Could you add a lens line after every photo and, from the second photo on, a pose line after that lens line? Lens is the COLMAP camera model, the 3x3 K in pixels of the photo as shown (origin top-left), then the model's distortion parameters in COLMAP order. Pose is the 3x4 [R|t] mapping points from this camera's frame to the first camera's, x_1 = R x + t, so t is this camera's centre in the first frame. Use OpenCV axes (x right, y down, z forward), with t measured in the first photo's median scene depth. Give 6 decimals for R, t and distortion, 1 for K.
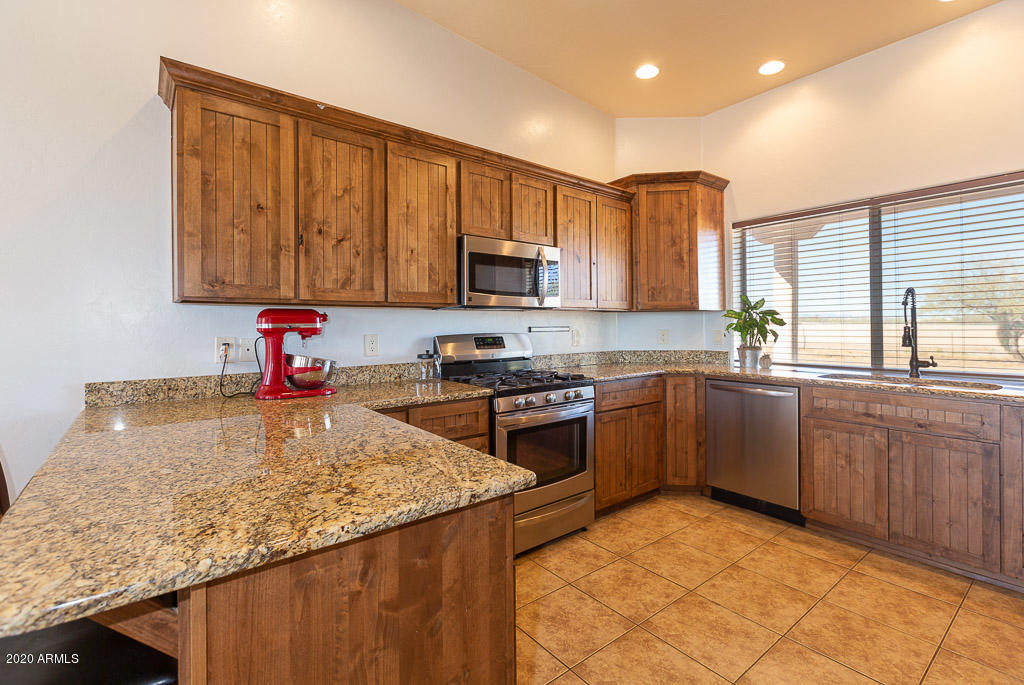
lens RADIAL K [[447.9, 0, 508.9], [0, 447.9, 325.5], [0, 0, 1]] dist [0.000206, 0.000067]
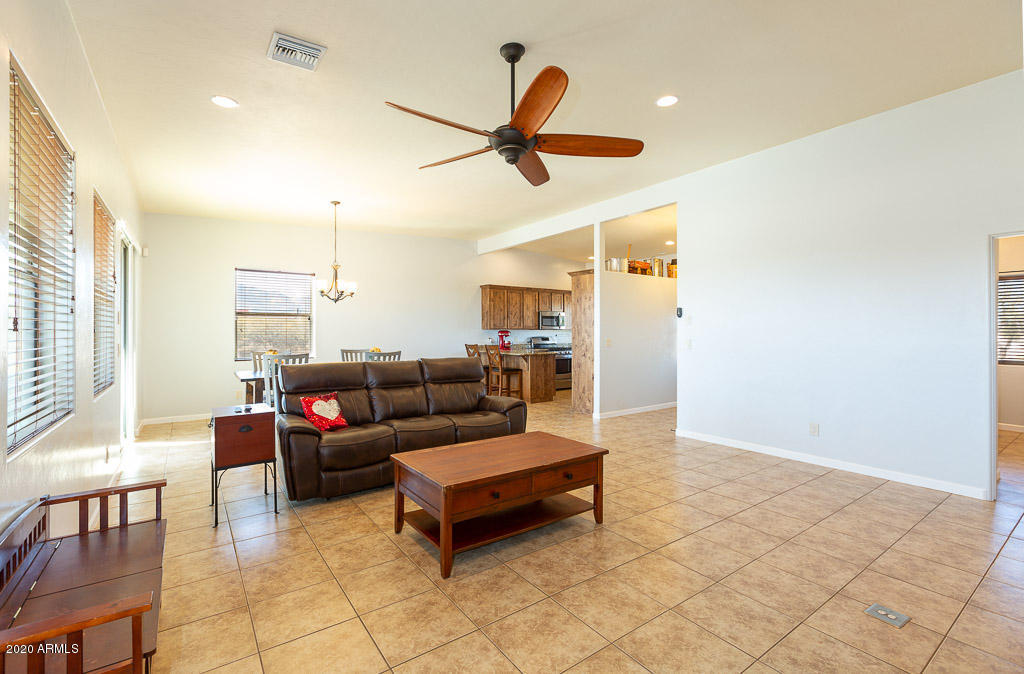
lens RADIAL K [[460.9, 0, 512.0], [0, 460.9, 337.0], [0, 0, 1]] dist [-0.000028, -0.000063]
pose [[0.998337, 0.000417, -0.057641, -0.108763], [0.000114, 0.999958, 0.009205, -0.011481], [0.057643, -0.009197, 0.998295, -3.032654]]
